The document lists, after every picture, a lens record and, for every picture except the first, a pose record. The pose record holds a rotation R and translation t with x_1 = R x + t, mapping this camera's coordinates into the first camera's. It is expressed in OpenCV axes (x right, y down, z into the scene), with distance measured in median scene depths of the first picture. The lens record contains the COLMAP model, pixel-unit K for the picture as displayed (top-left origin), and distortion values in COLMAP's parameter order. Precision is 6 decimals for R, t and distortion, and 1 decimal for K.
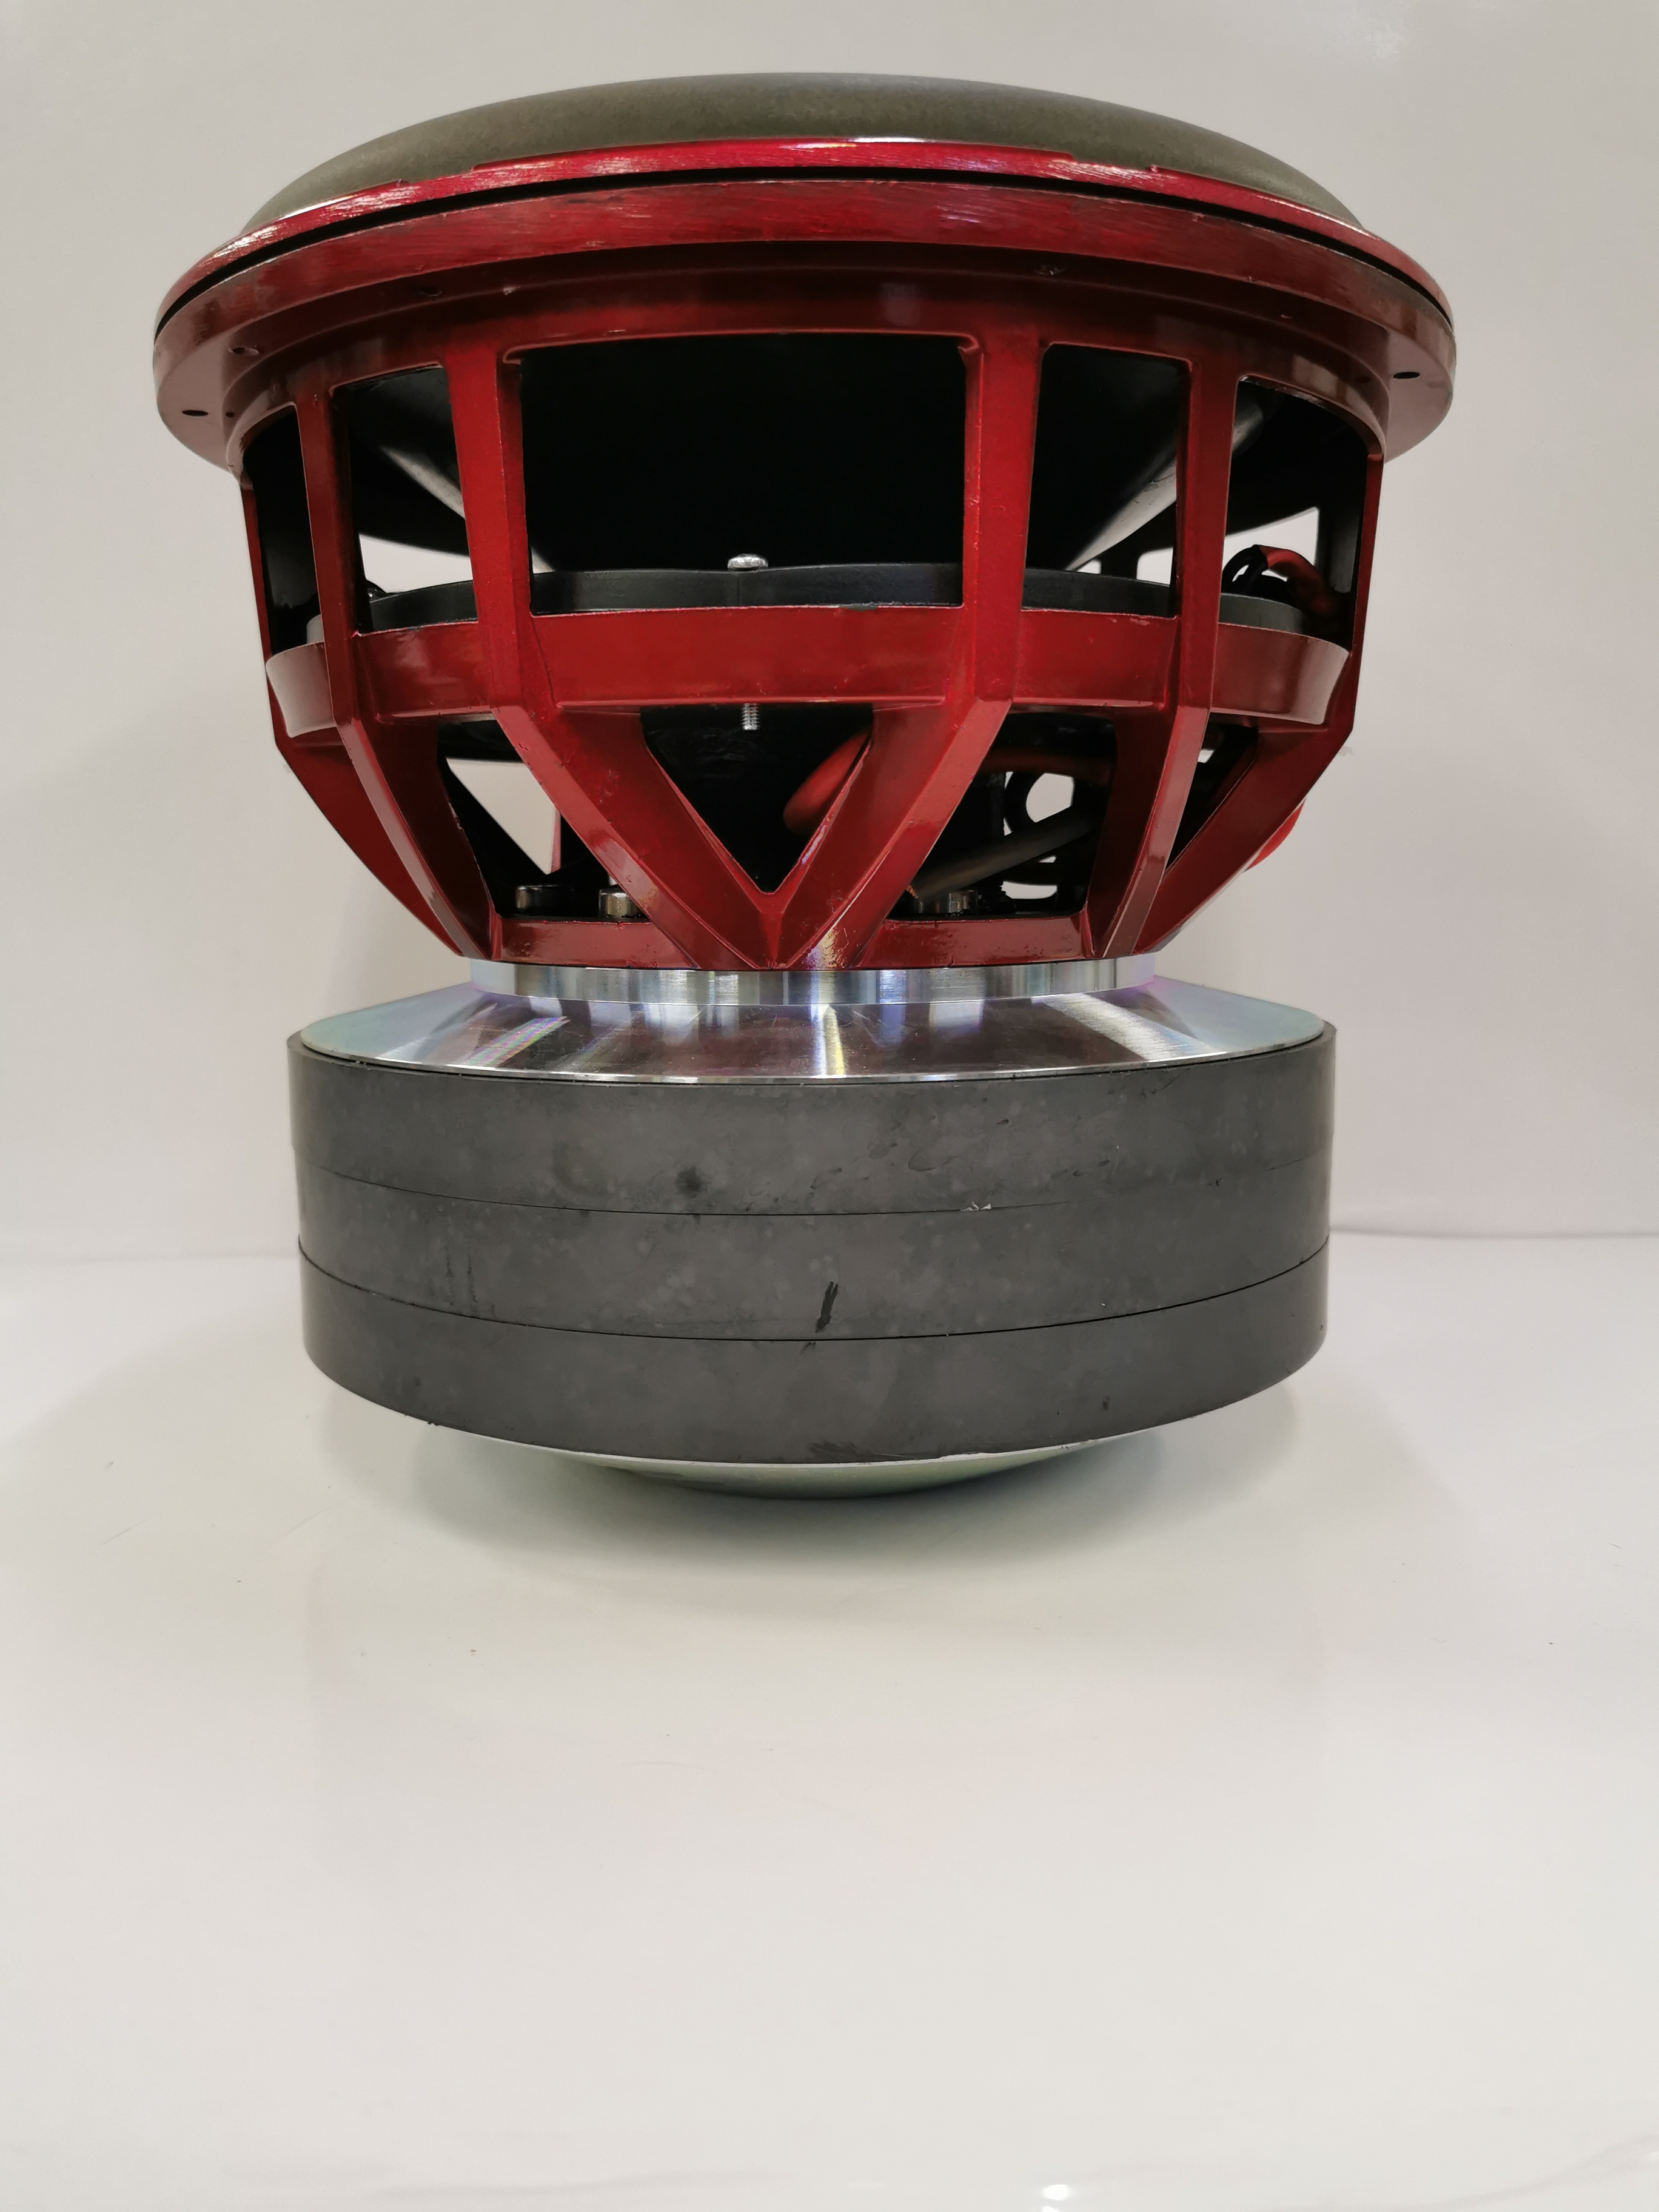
lens RADIAL K [[1739.1, 0, 827.5], [0, 1739.1, 1147.1], [0, 0, 1]] dist [-0.001114, -0.096130]
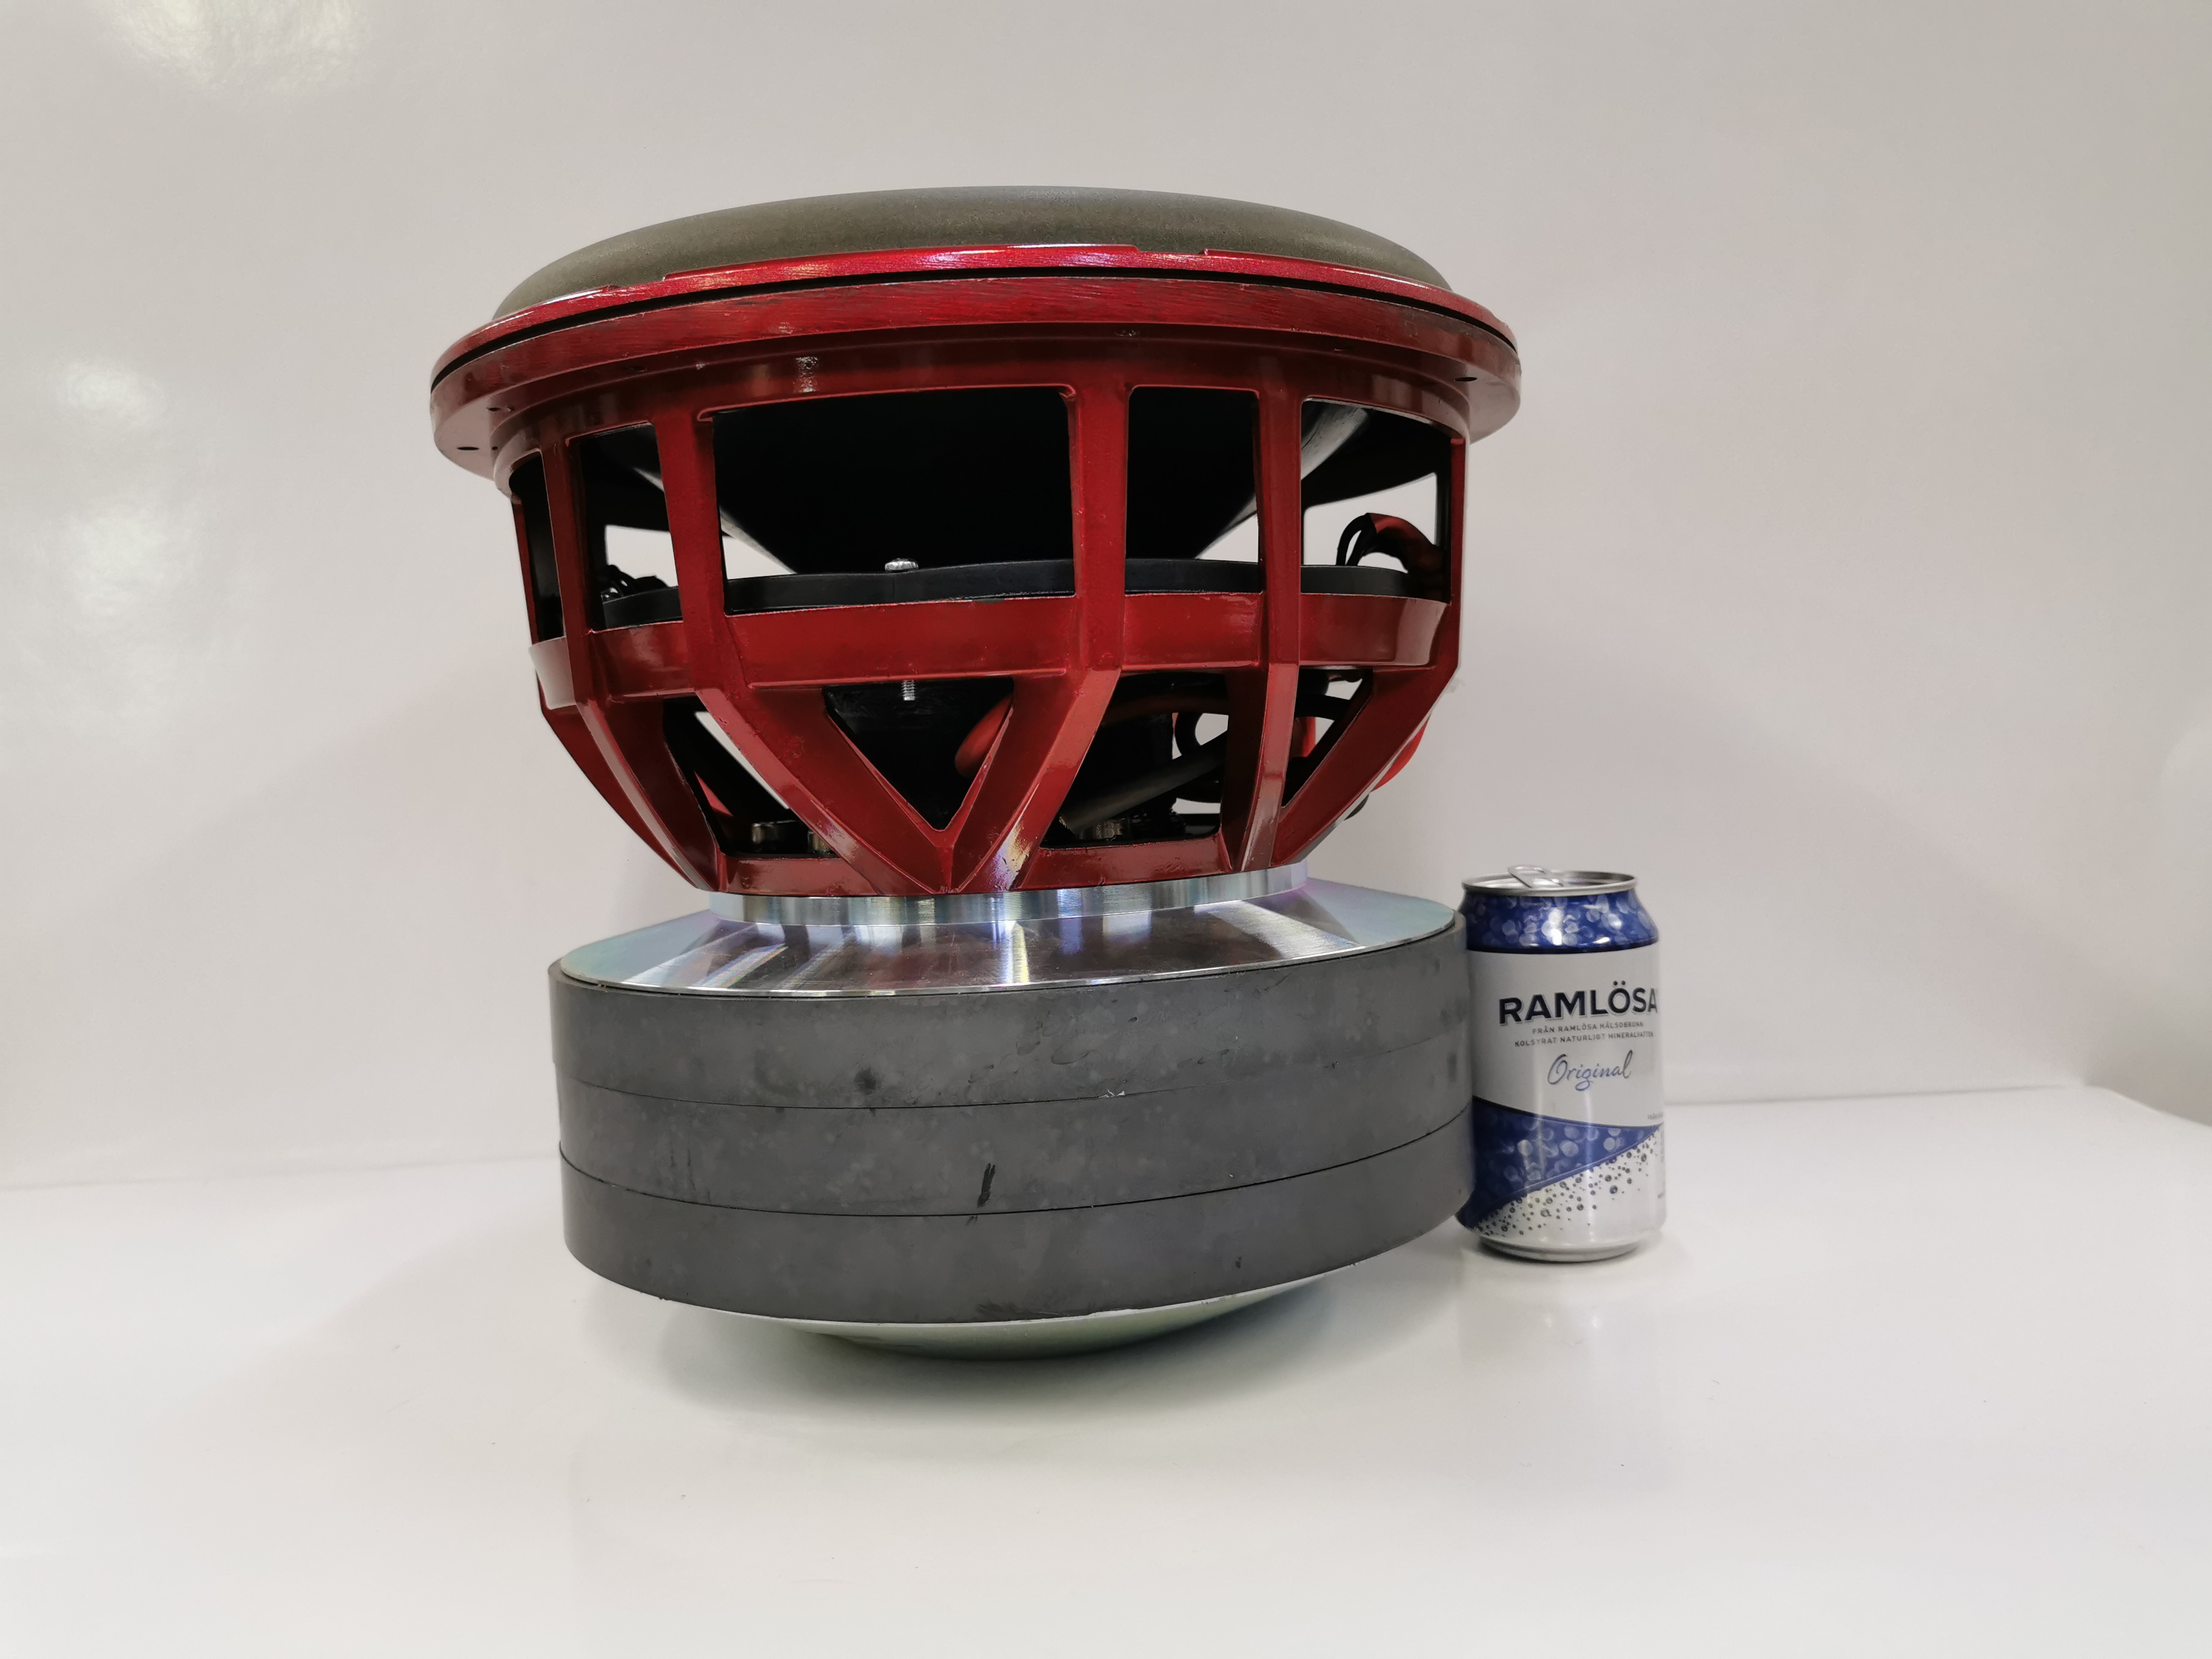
lens RADIAL K [[1703.7, 0, 1106.0], [0, 1703.7, 829.5], [0, 0, 1]] dist [-0.158549, 0.413402]
pose [[0.999167, -0.037090, -0.017028, 0.100529], [0.034693, 0.991640, -0.124282, -0.000352], [0.021496, 0.123587, 0.992101, -0.139074]]
